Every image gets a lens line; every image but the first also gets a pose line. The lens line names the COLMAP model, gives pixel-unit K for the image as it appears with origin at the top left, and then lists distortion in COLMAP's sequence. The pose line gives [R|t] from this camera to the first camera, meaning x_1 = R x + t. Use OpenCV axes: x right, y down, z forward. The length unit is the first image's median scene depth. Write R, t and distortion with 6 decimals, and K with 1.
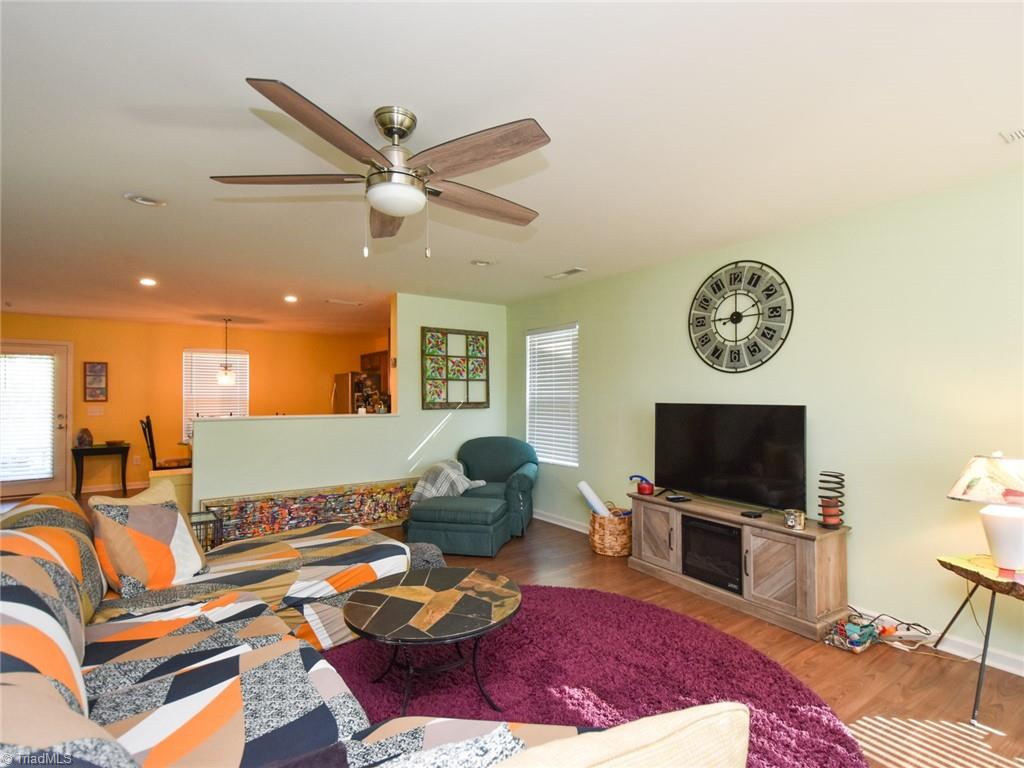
lens RADIAL K [[510.5, 0, 533.9], [0, 510.5, 389.1], [0, 0, 1]] dist [0.035329, -0.000926]
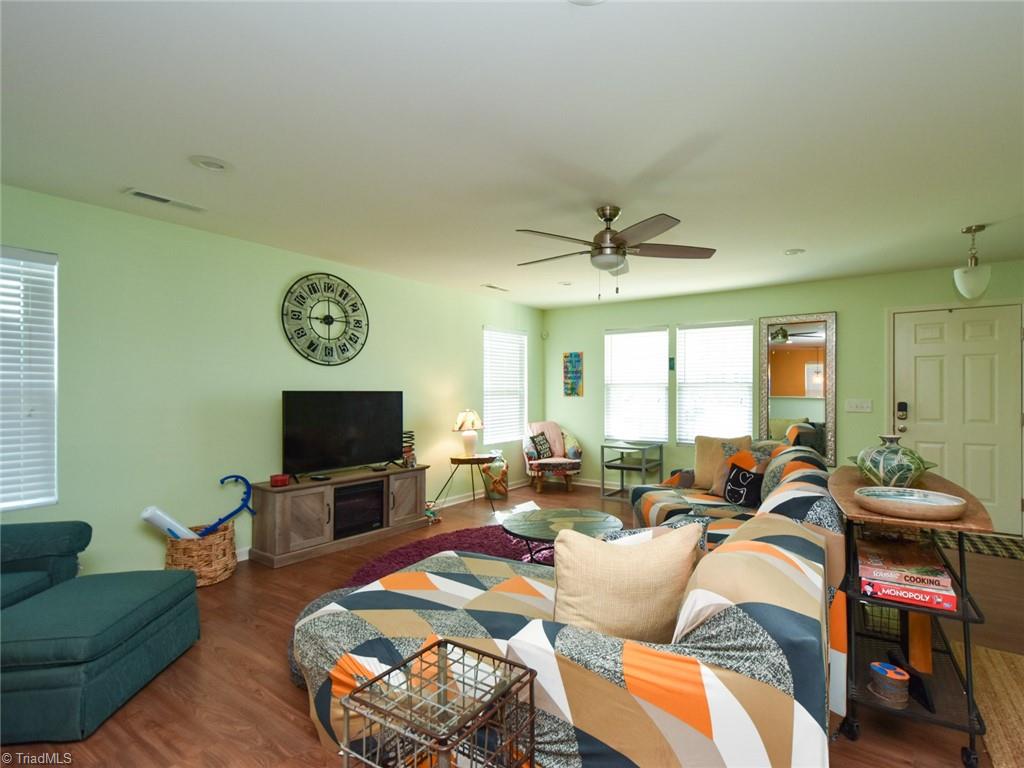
lens RADIAL K [[510.5, 0, 533.9], [0, 510.5, 389.1], [0, 0, 1]] dist [0.035329, -0.000926]
pose [[-0.309385, 0.004798, 0.950925, -0.723227], [-0.013746, 0.999860, -0.009517, 0.022891], [-0.950838, -0.016016, -0.309276, 0.724309]]
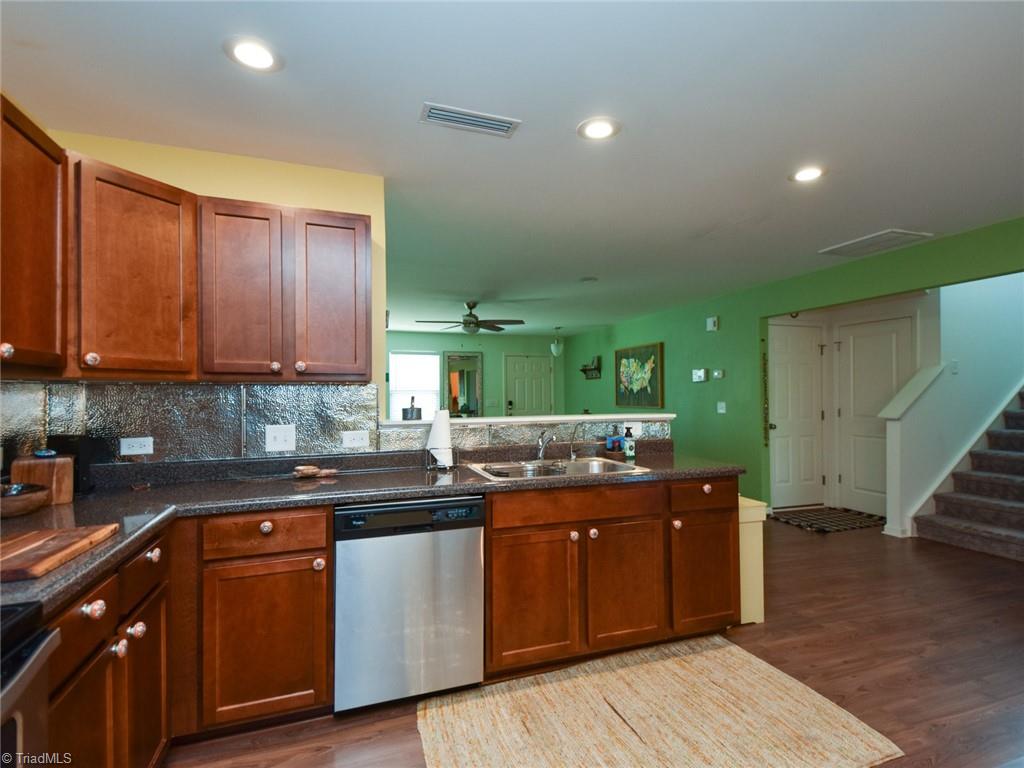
lens RADIAL K [[510.5, 0, 533.9], [0, 510.5, 389.1], [0, 0, 1]] dist [0.035329, -0.000926]
pose [[-0.958900, 0.011780, 0.283499, -0.637933], [0.004574, 0.999650, -0.026067, 0.034353], [-0.283707, -0.023699, -0.958618, 1.646063]]
